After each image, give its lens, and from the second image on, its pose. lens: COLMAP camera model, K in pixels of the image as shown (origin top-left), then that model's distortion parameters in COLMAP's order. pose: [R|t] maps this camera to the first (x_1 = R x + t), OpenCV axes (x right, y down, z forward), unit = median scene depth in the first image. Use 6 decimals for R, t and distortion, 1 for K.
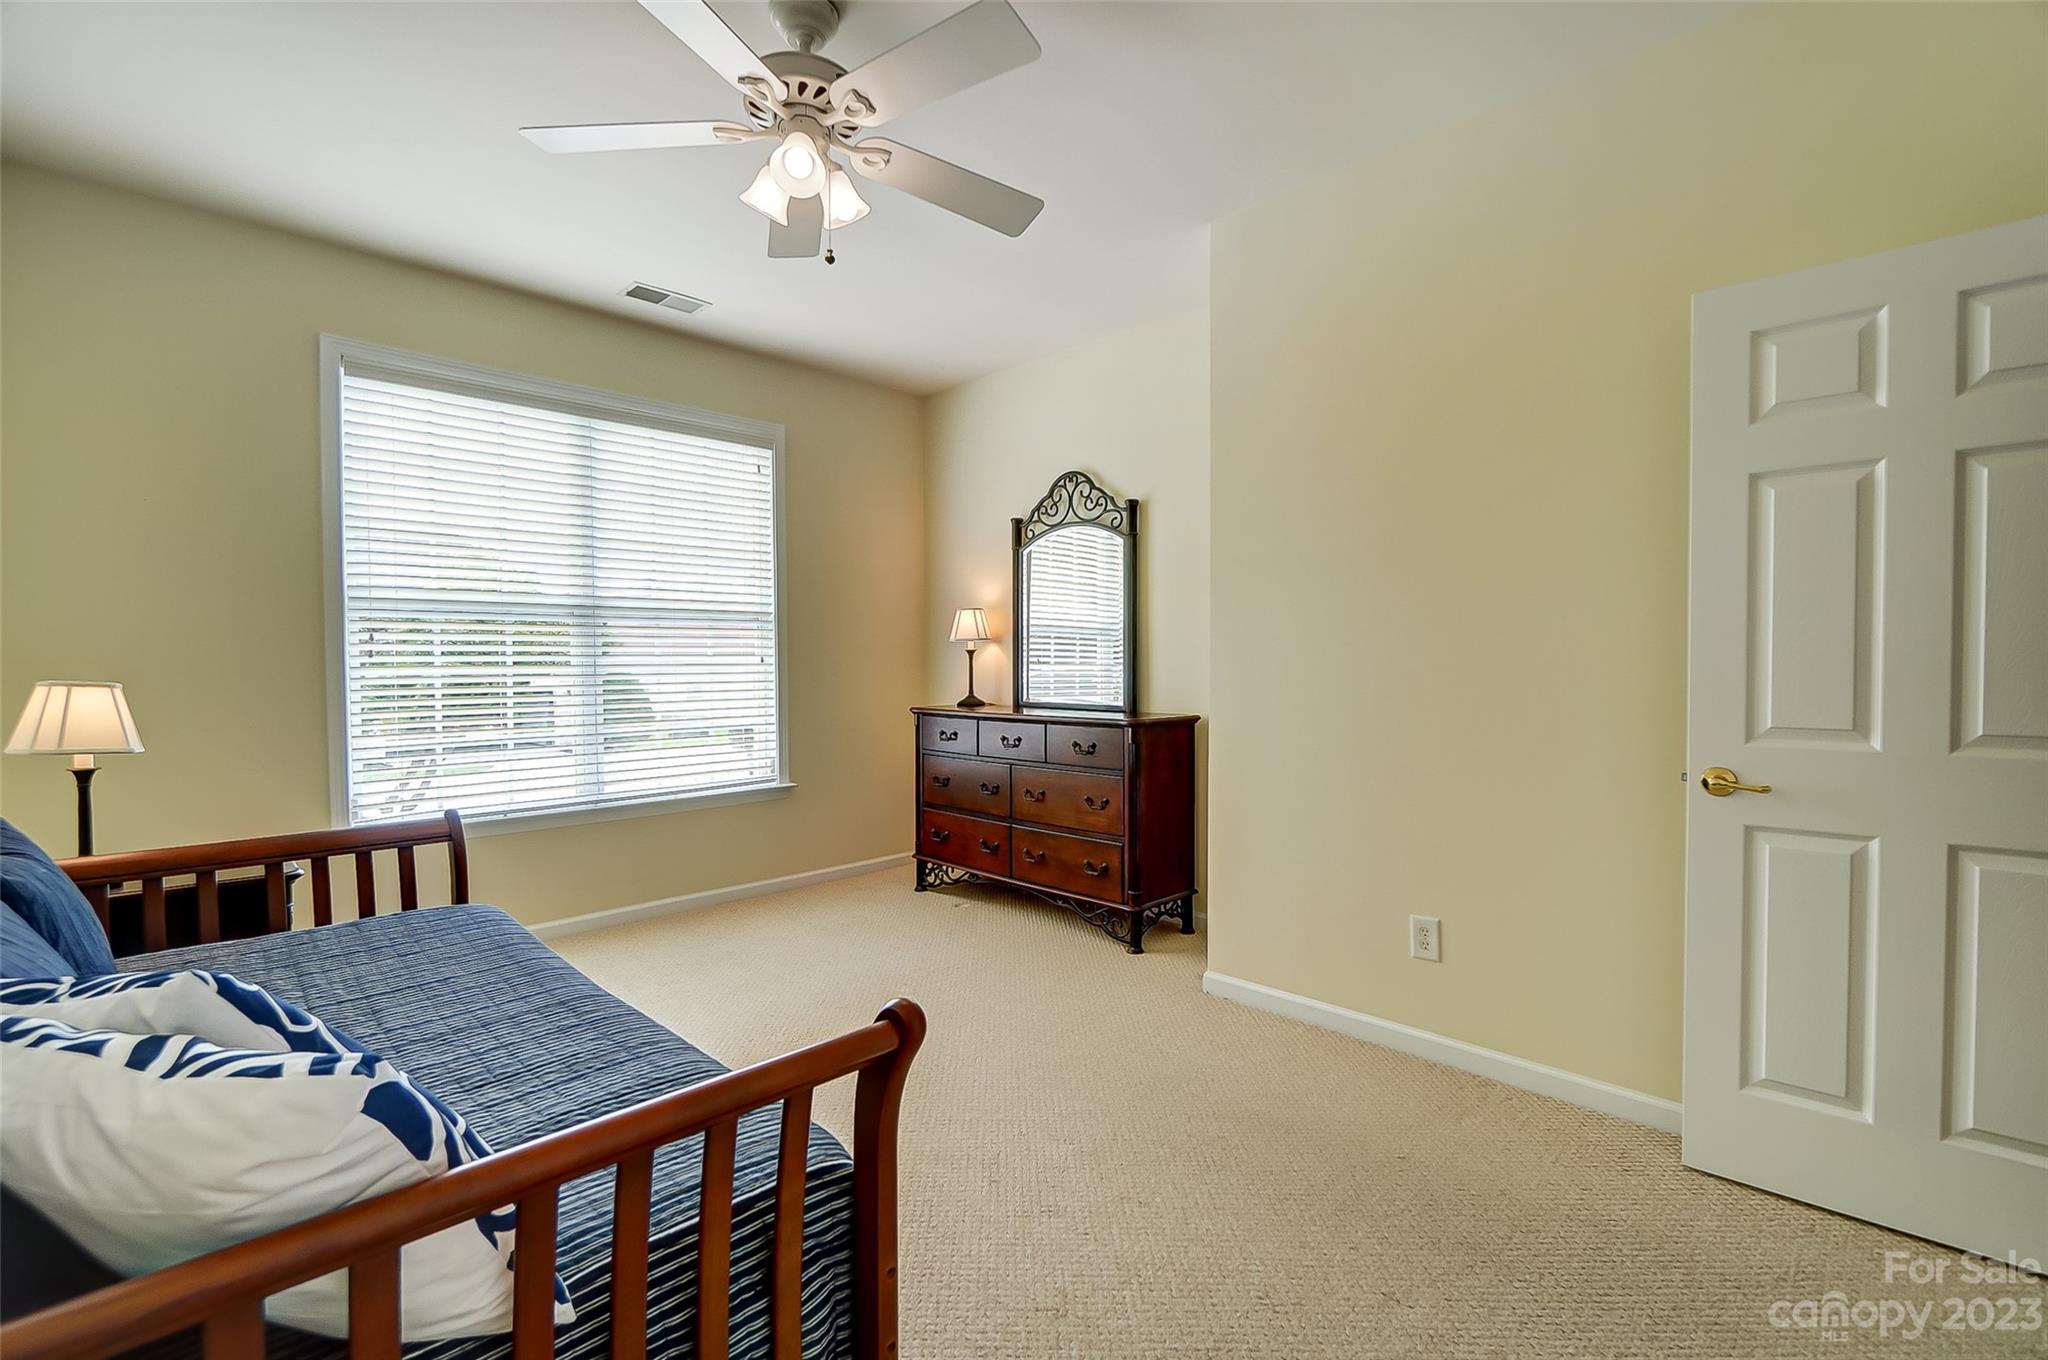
lens RADIAL K [[911.6, 0, 1040.1], [0, 911.6, 685.1], [0, 0, 1]] dist [-0.019498, -0.000099]
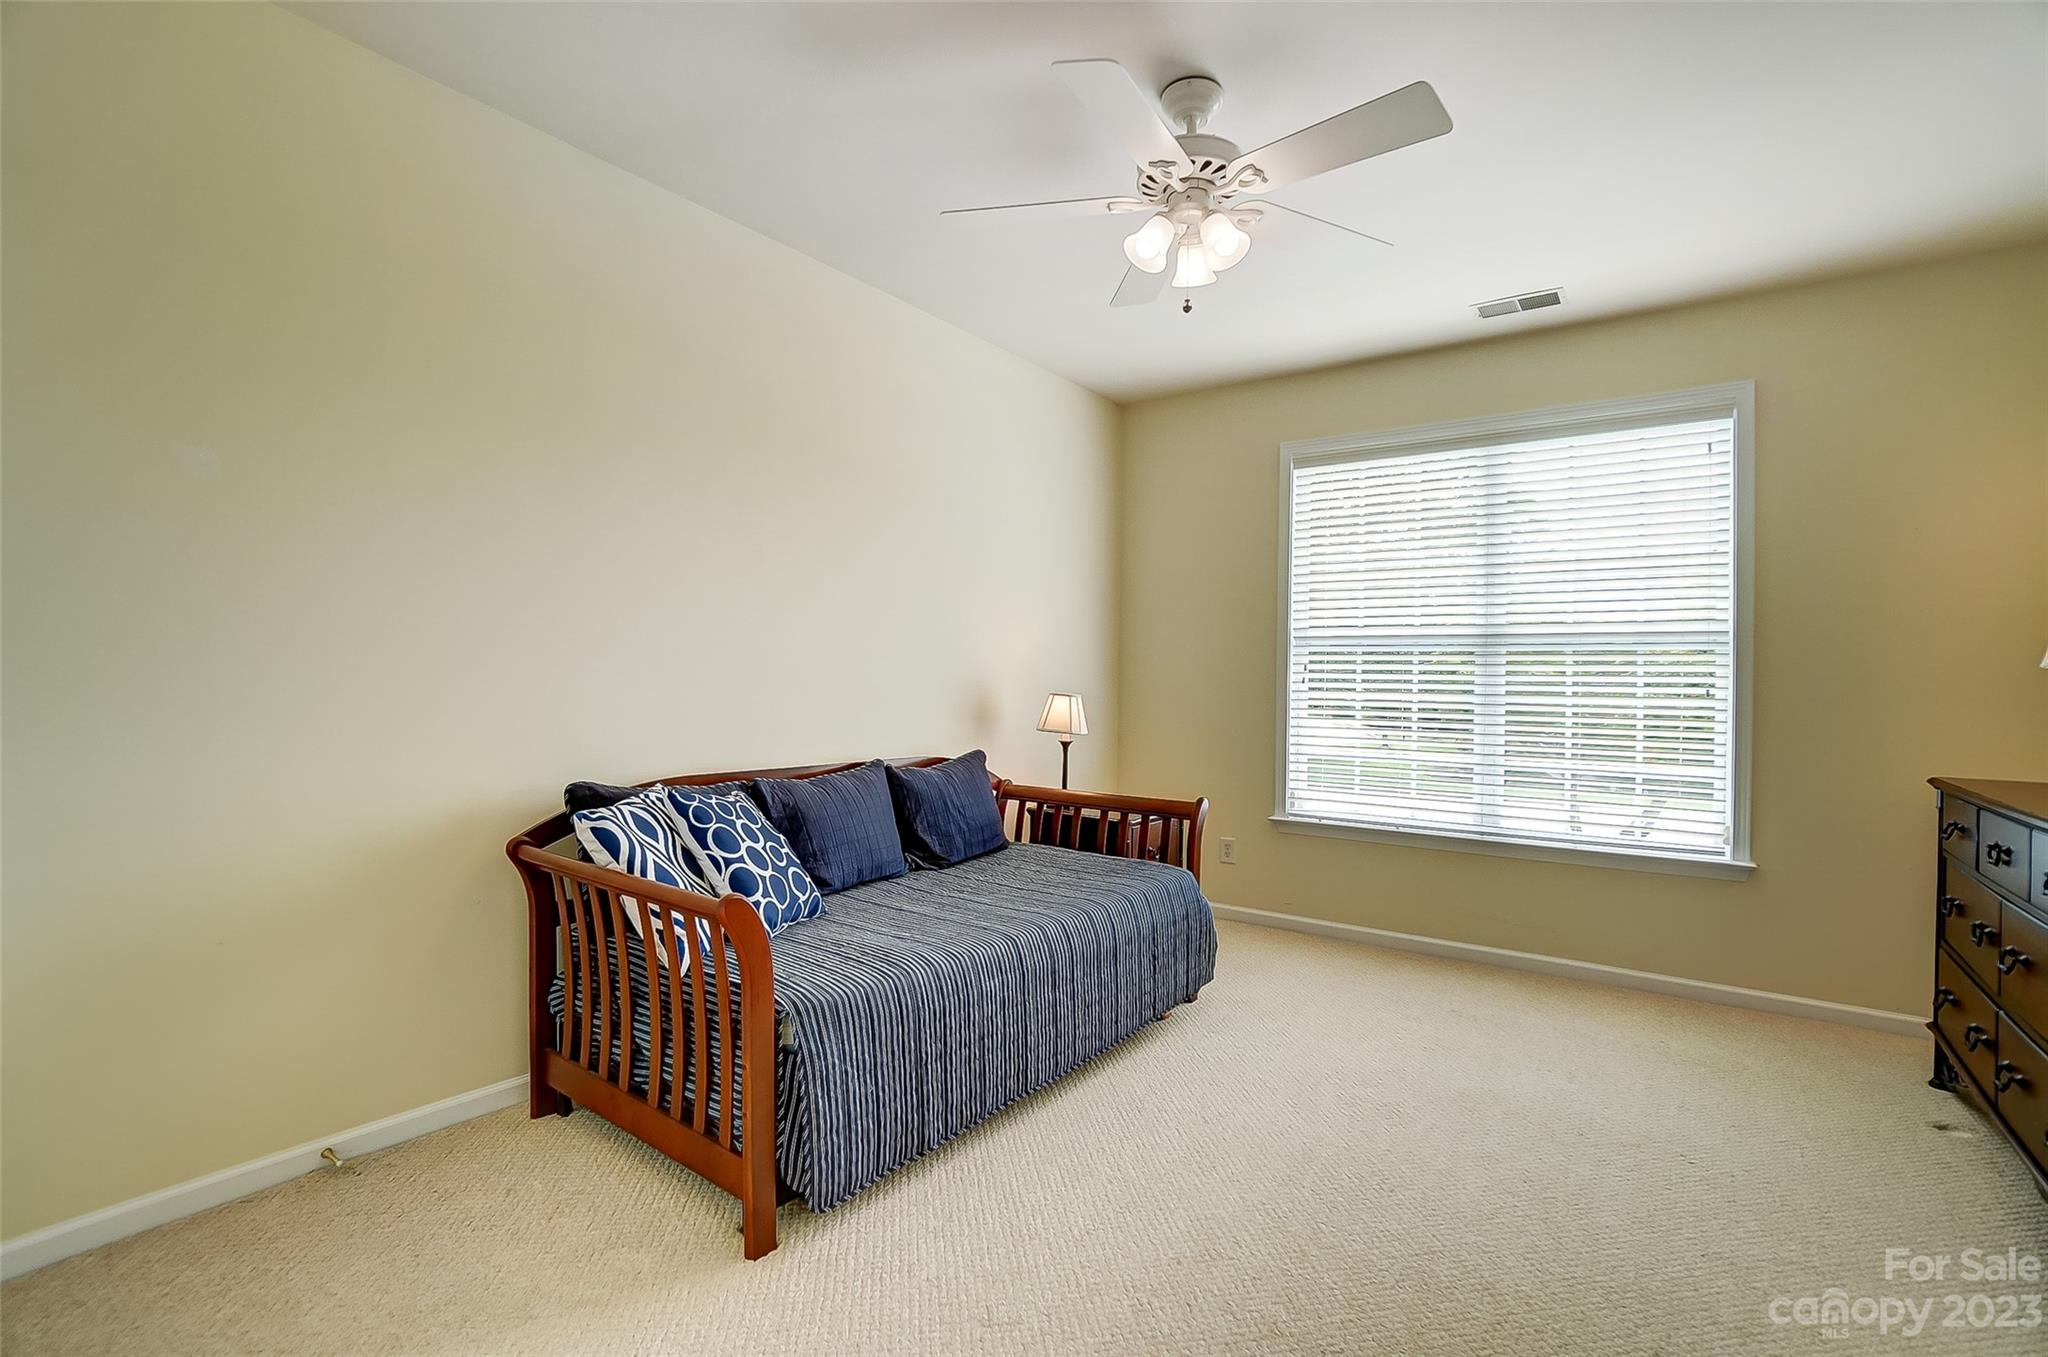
lens RADIAL K [[909.2, 0, 1021.0], [0, 909.2, 660.9], [0, 0, 1]] dist [-0.000517, 0.000178]
pose [[0.159057, -0.016340, -0.987134, 0.402180], [-0.046243, 0.998642, -0.023981, -0.010740], [0.986186, 0.049462, 0.158086, 0.336733]]
